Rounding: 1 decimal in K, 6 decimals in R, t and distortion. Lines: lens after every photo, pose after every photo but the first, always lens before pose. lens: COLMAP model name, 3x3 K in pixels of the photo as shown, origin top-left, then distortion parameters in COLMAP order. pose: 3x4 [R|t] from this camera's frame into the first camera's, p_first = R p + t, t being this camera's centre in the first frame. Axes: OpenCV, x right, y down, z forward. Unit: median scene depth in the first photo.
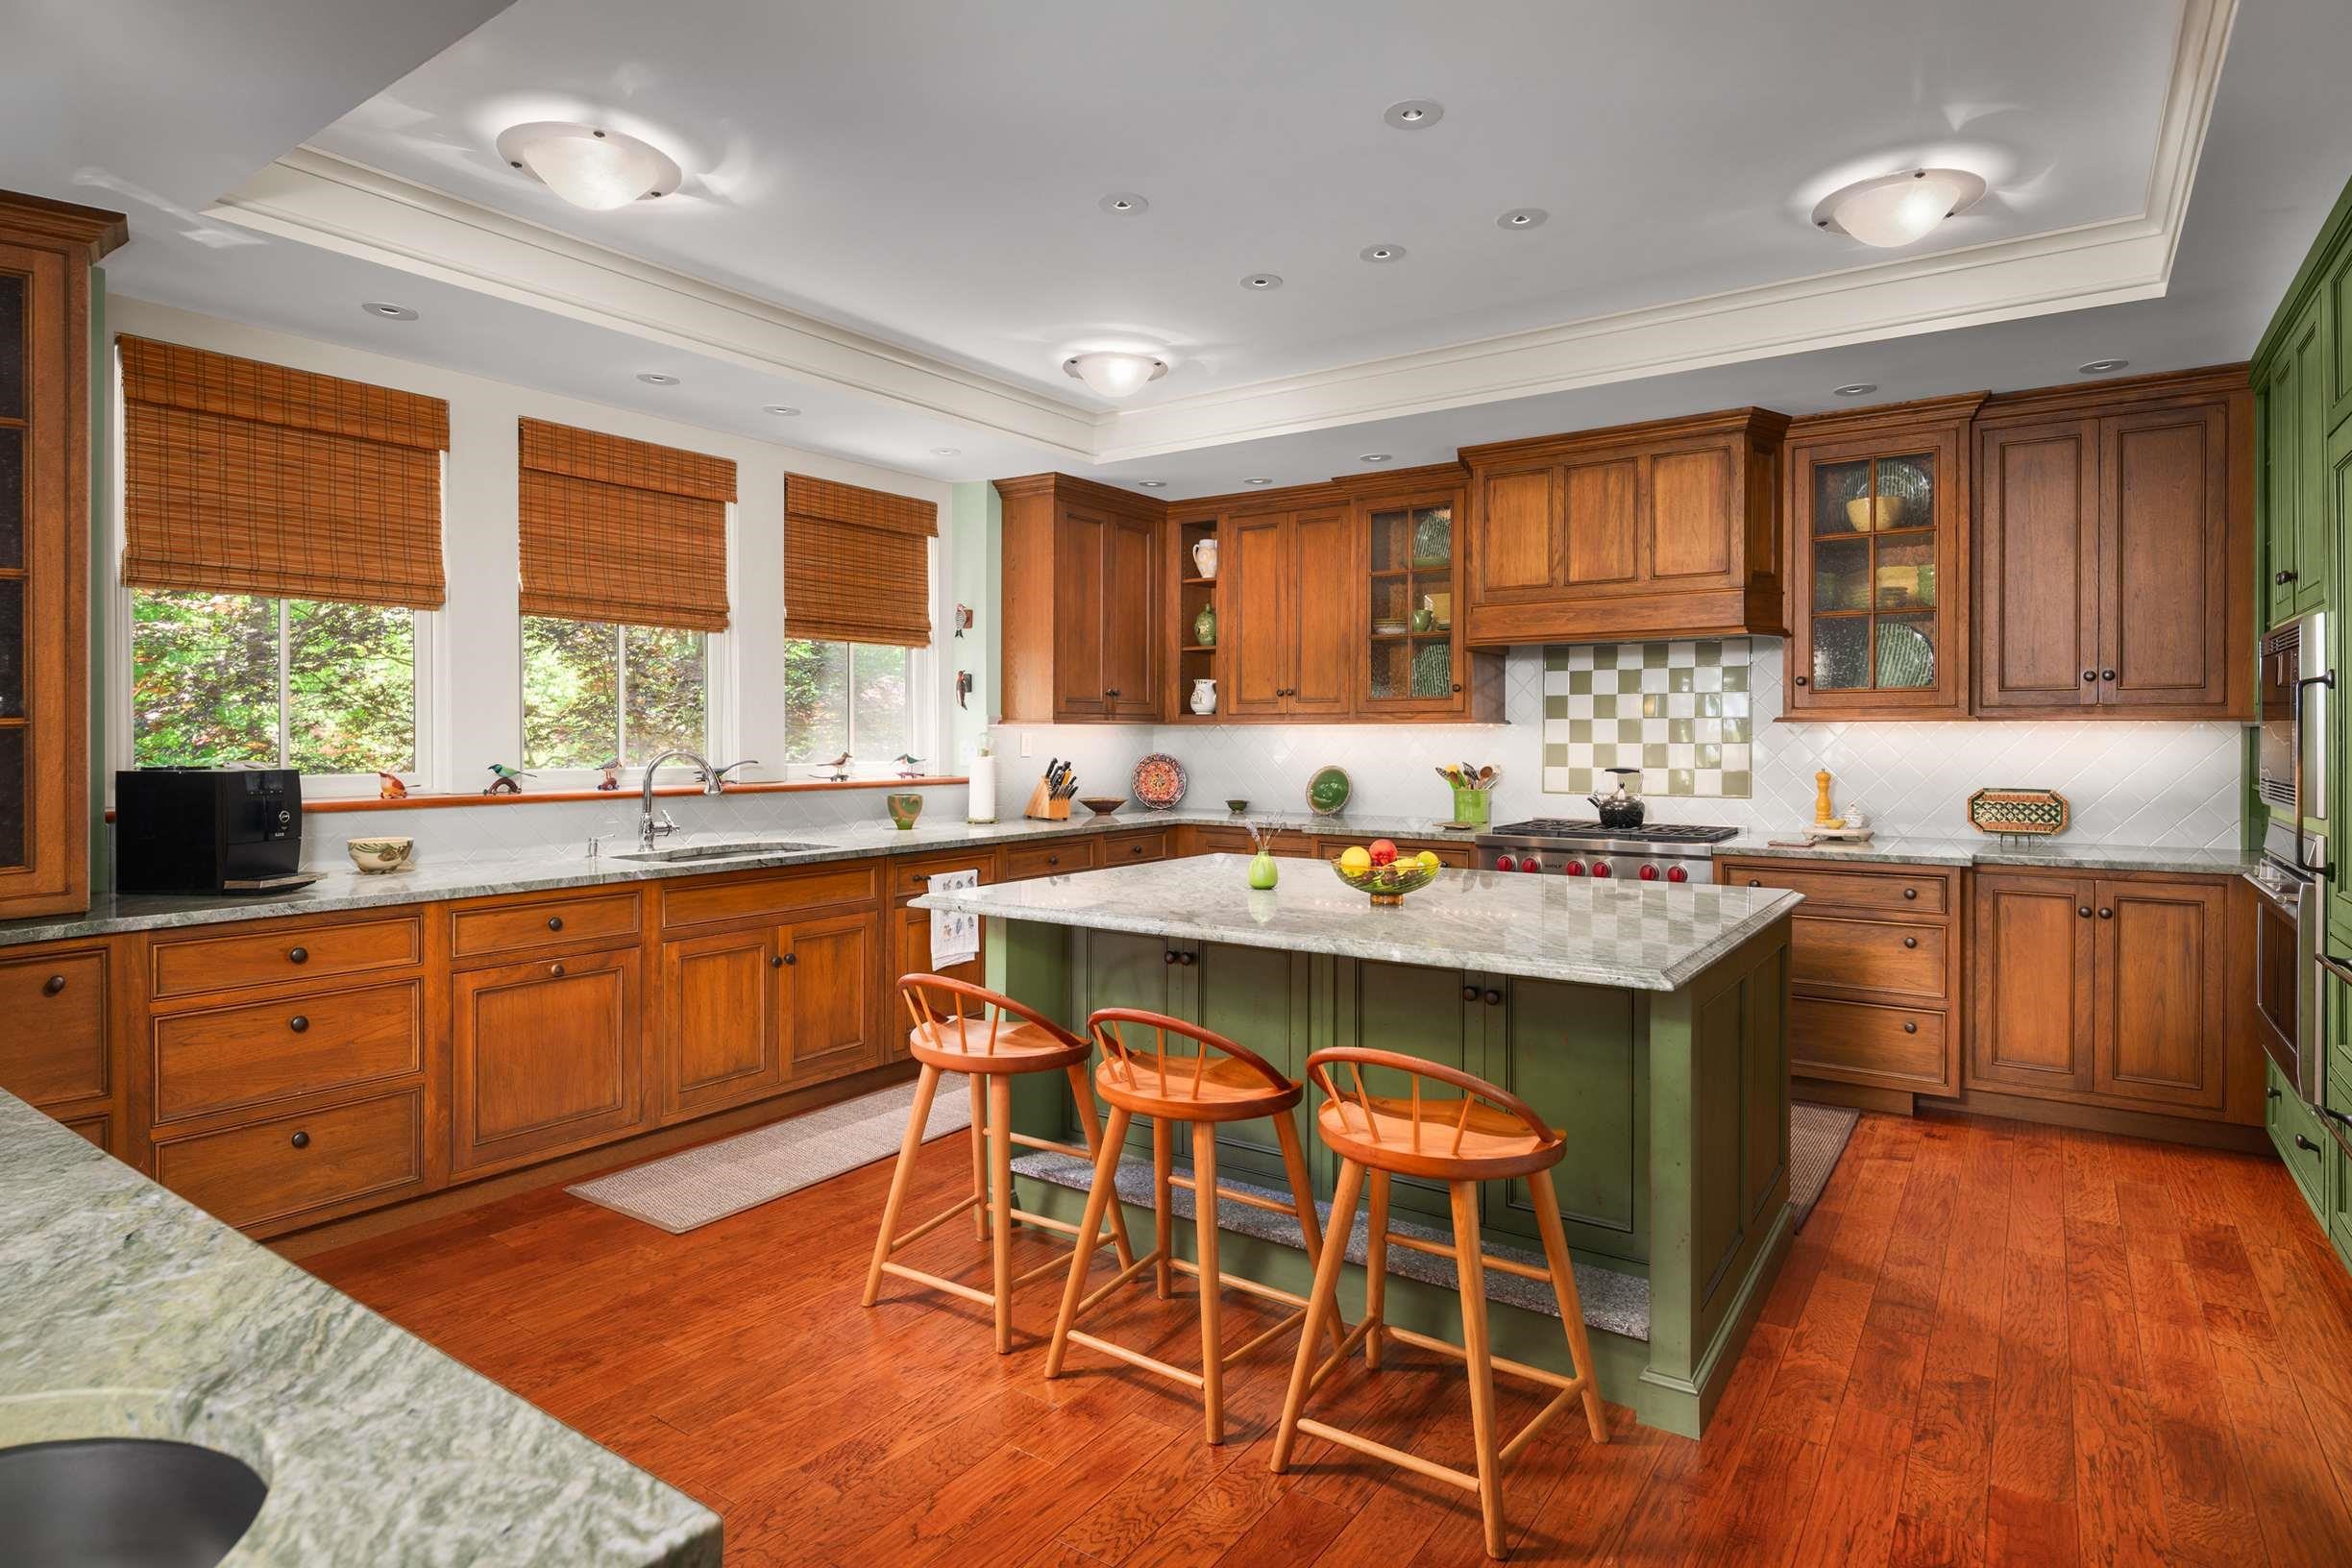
lens RADIAL K [[1231.9, 0, 1182.7], [0, 1231.9, 764.2], [0, 0, 1]] dist [-0.014332, -0.000410]
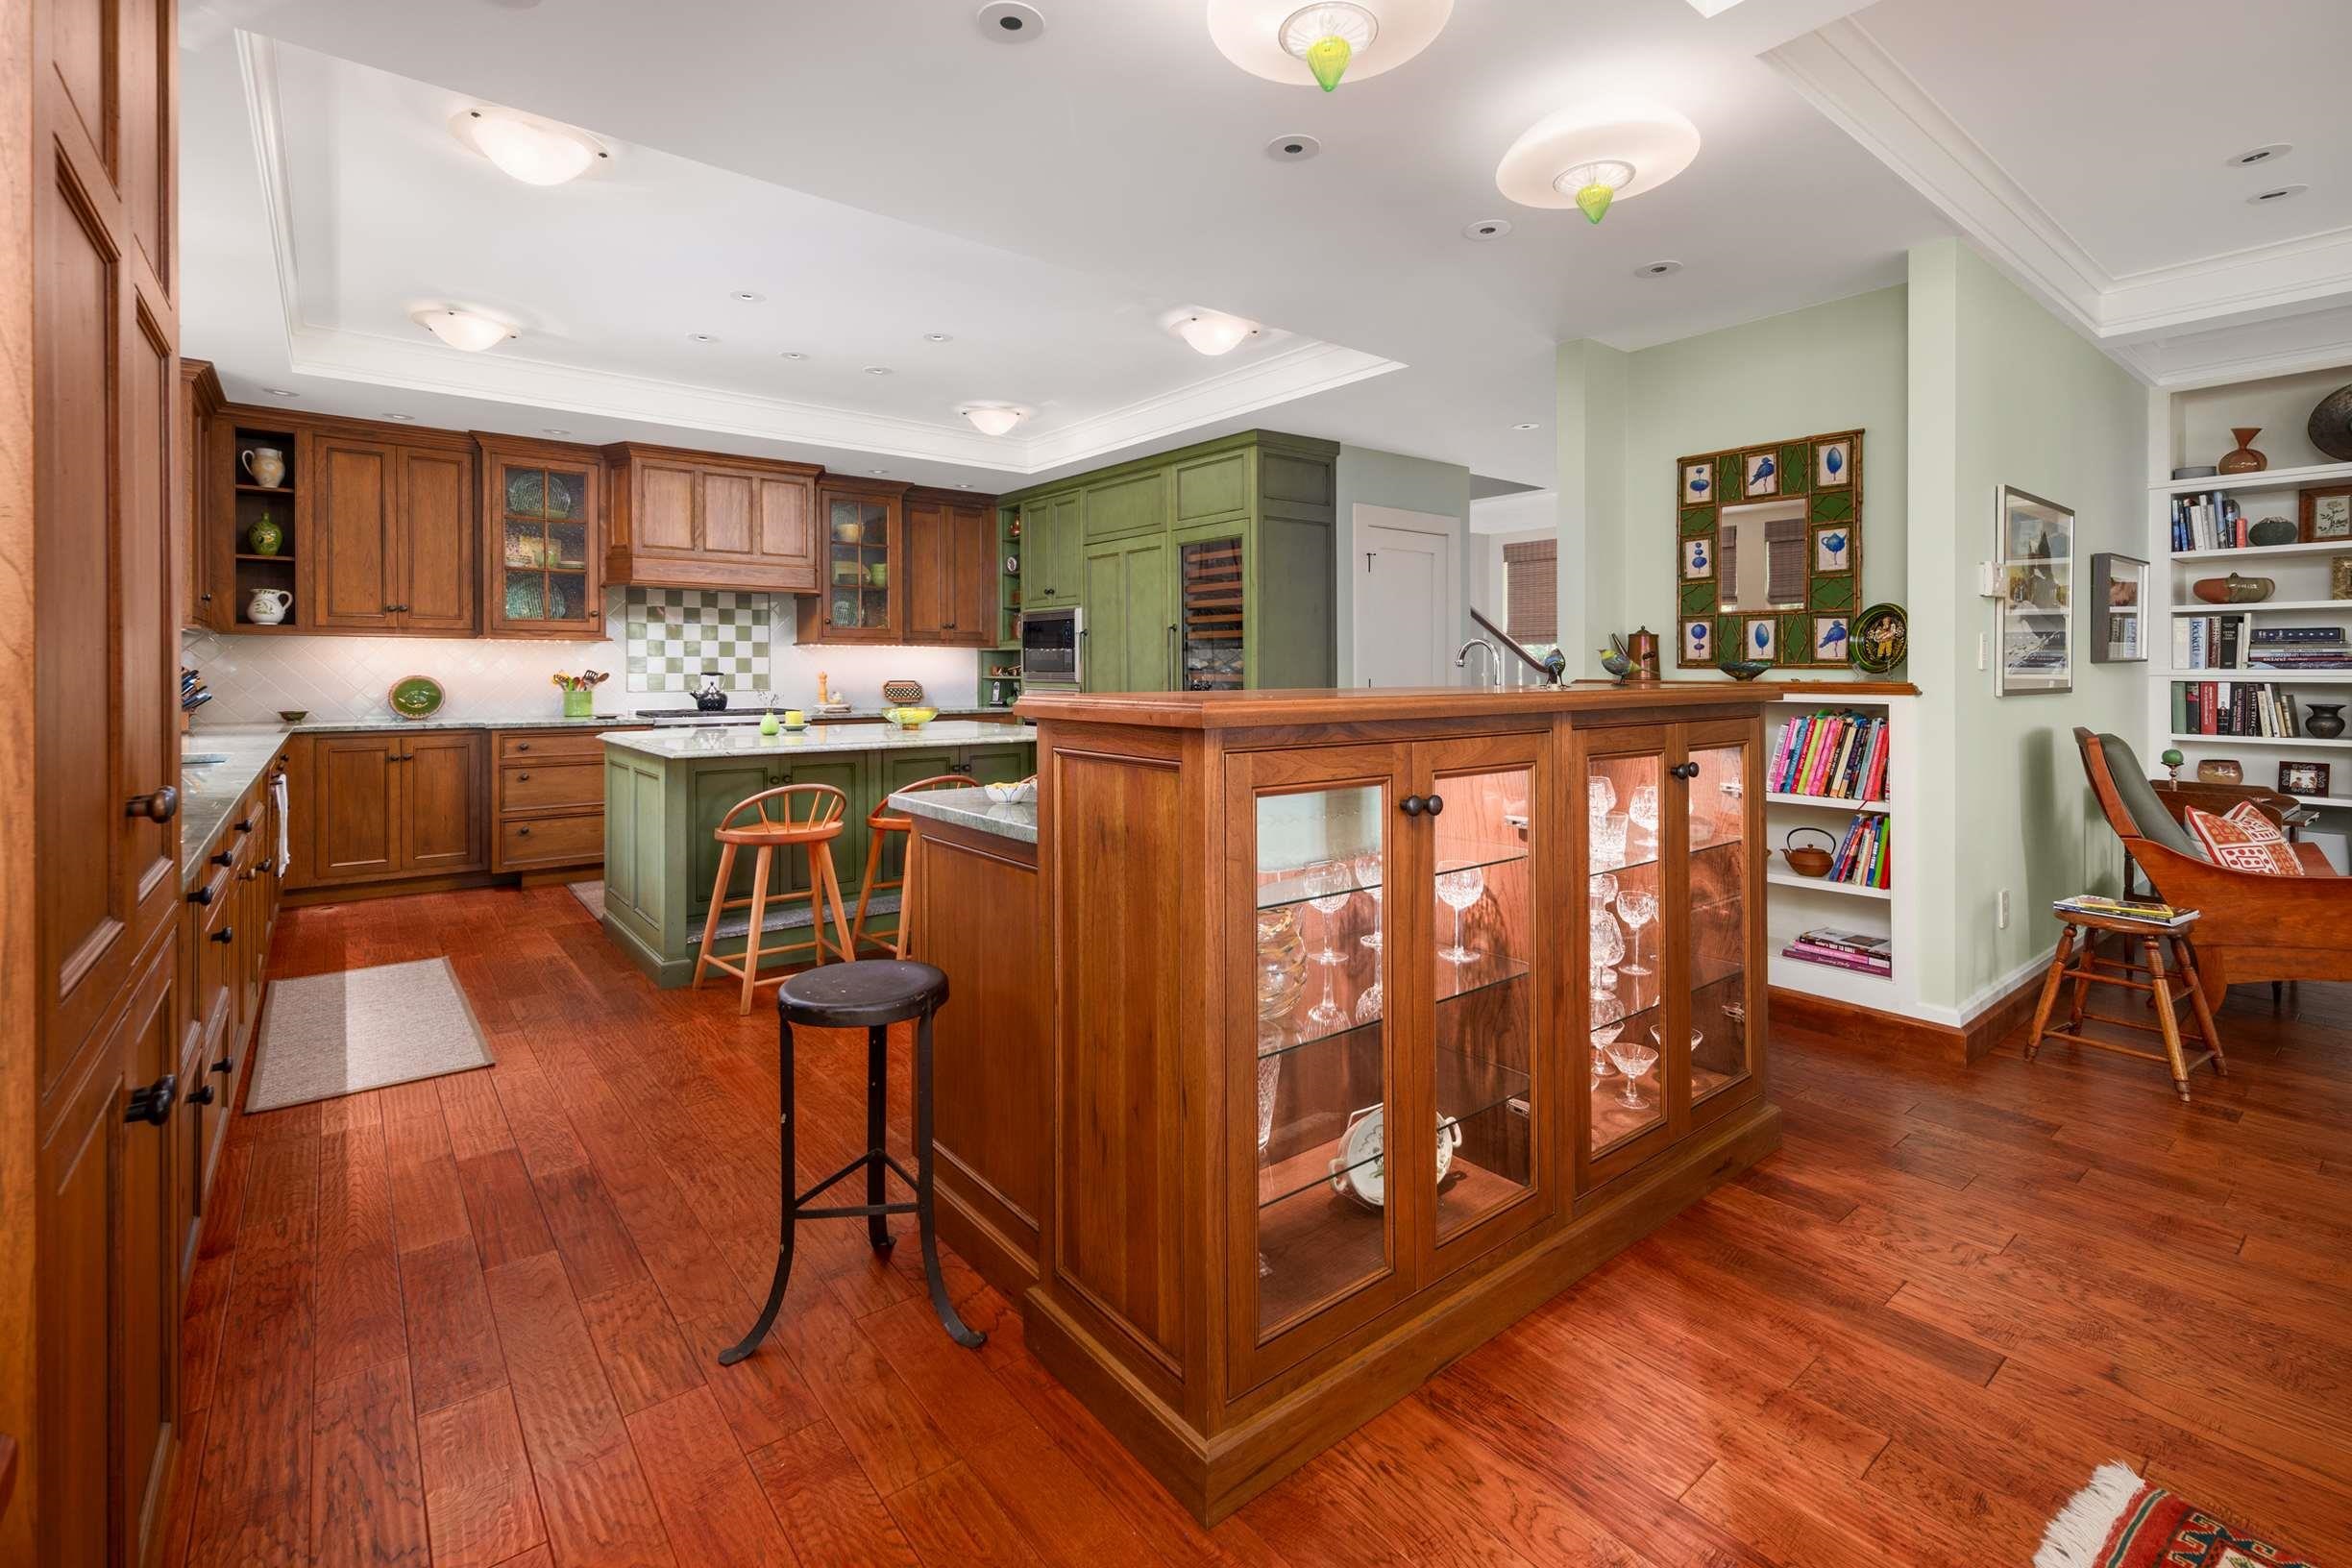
lens RADIAL K [[1064.6, 0, 1186.2], [0, 1064.6, 674.5], [0, 0, 1]] dist [0.000366, -0.000067]
pose [[0.279223, -0.002798, 0.960222, -0.772243], [0.020018, 0.999795, -0.002907, 0.021942], [-0.960018, 0.020033, 0.279222, 0.068005]]
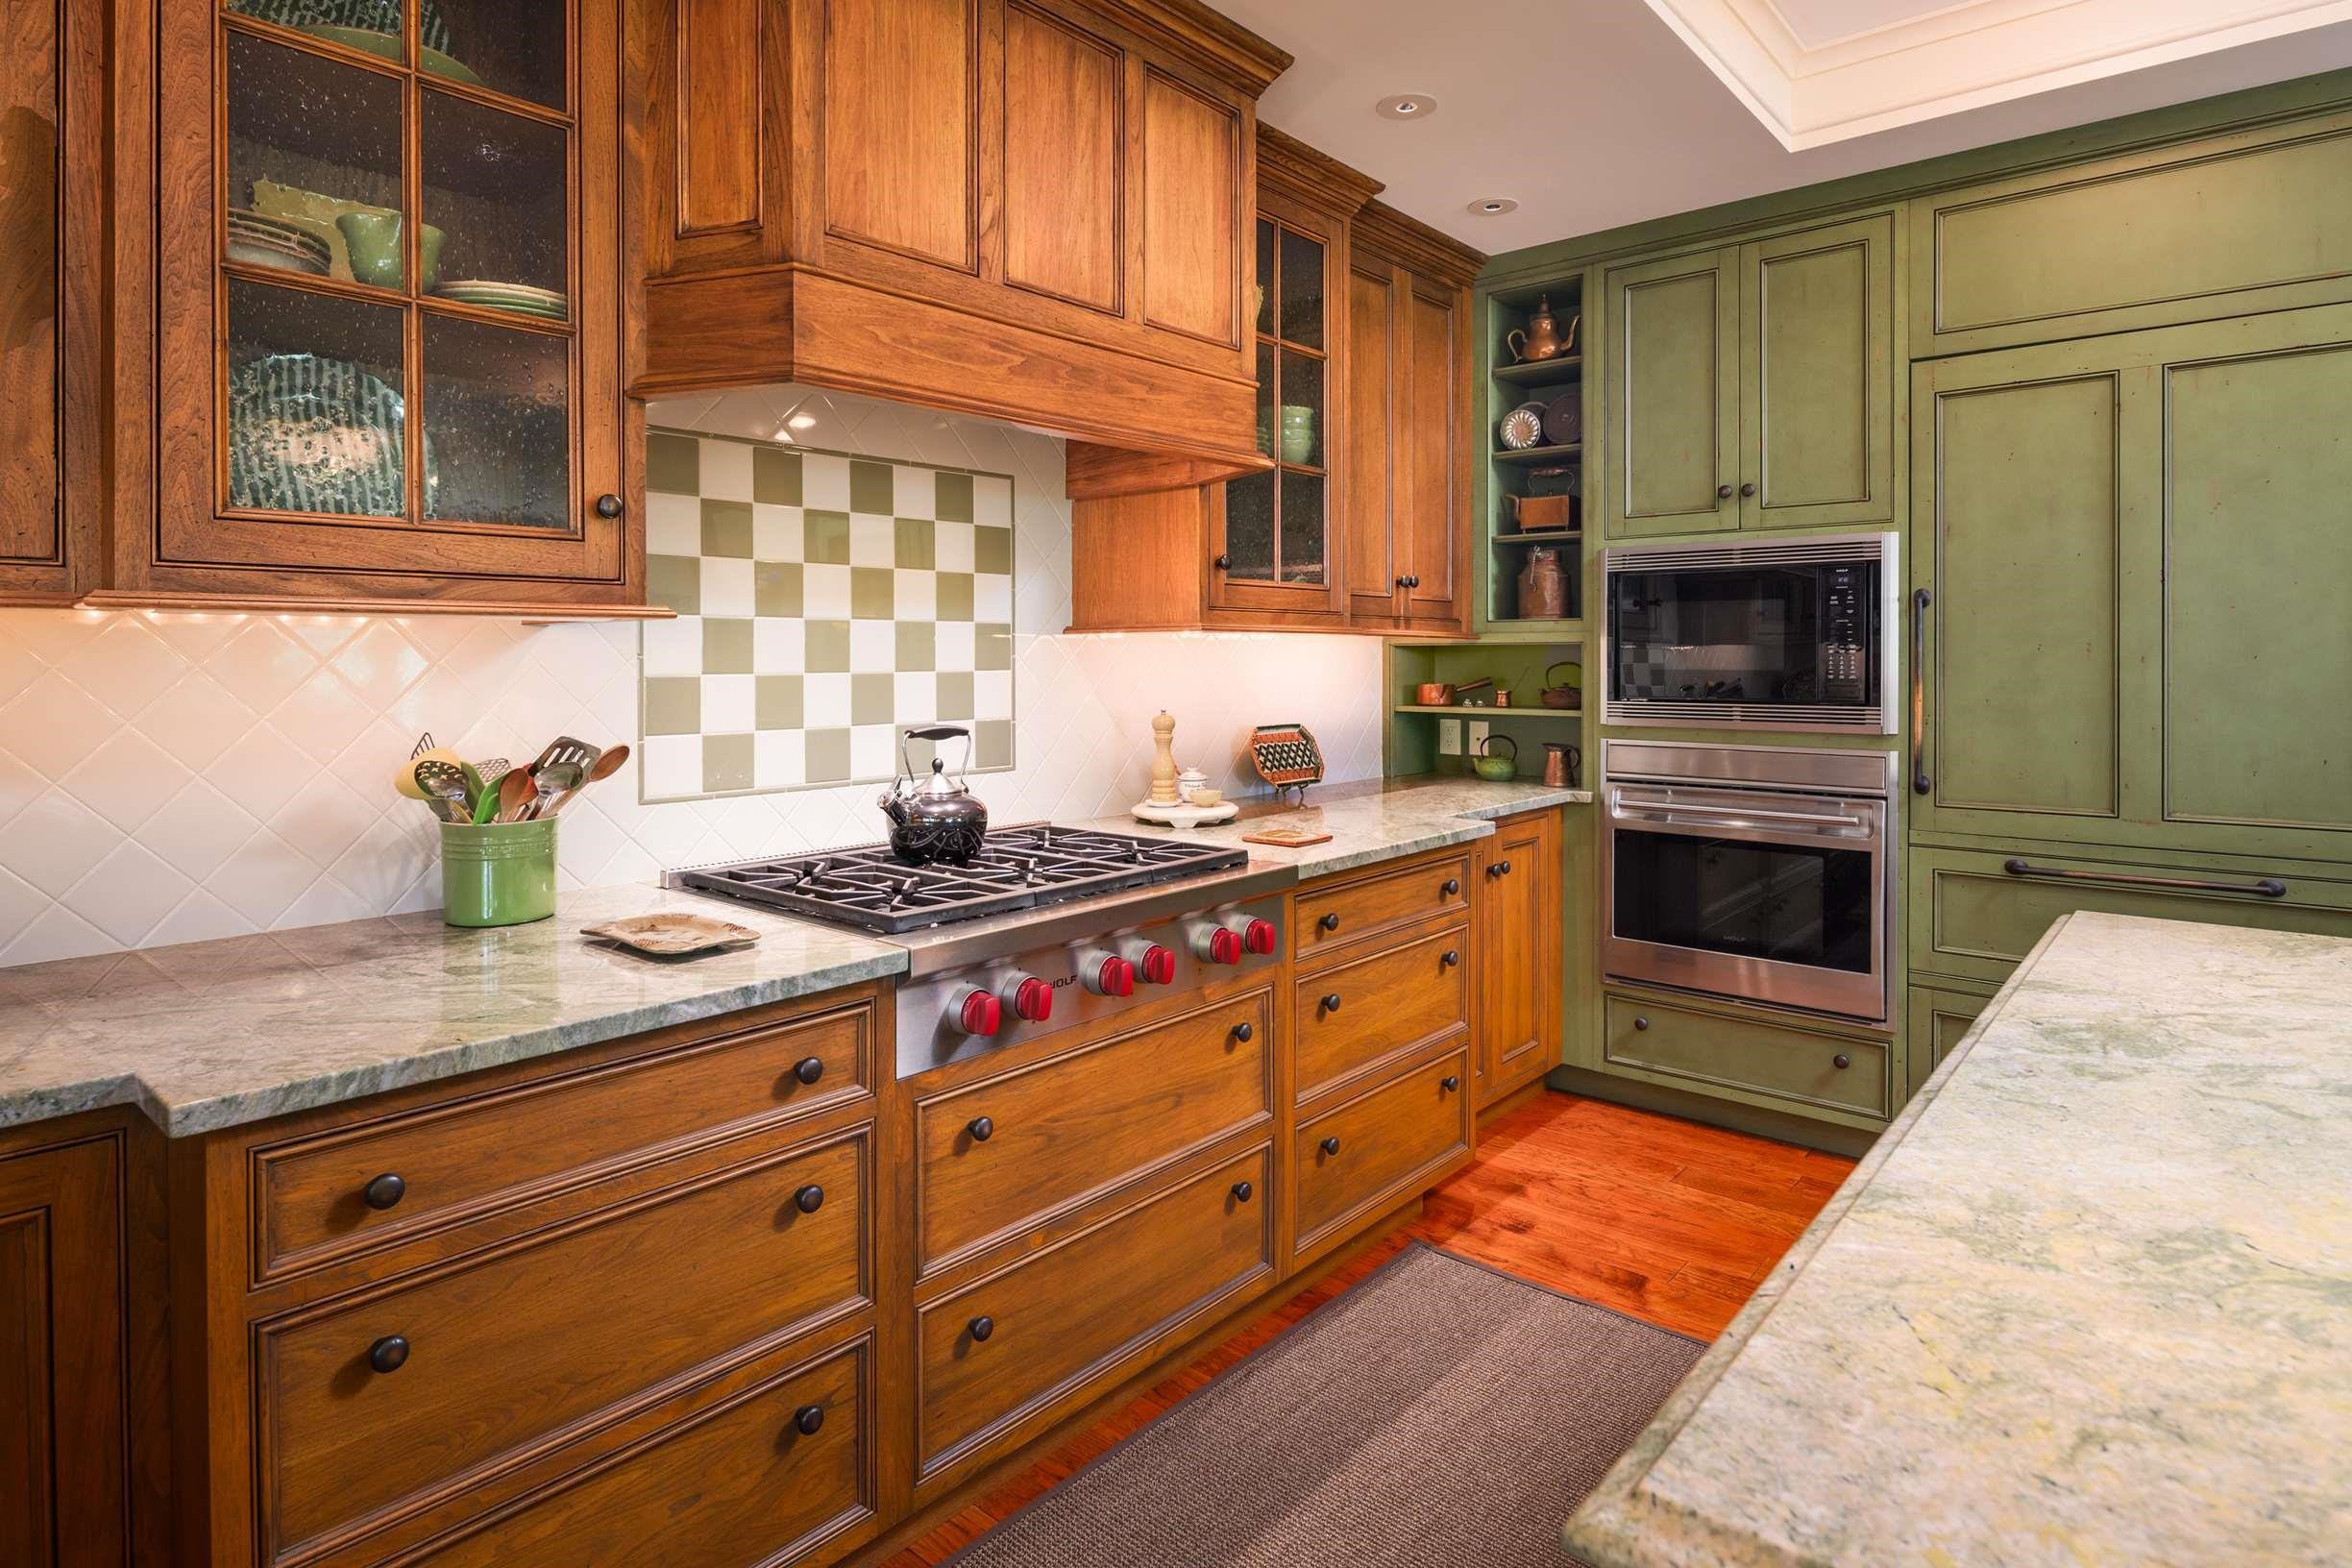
lens RADIAL K [[1289.0, 0, 1169.5], [0, 1289.0, 662.8], [0, 0, 1]] dist [0.000690, -0.000986]
pose [[0.106497, -0.002271, 0.994310, -0.105345], [0.023879, 0.999715, -0.000275, -0.018983], [-0.994026, 0.023773, 0.106521, 0.893972]]
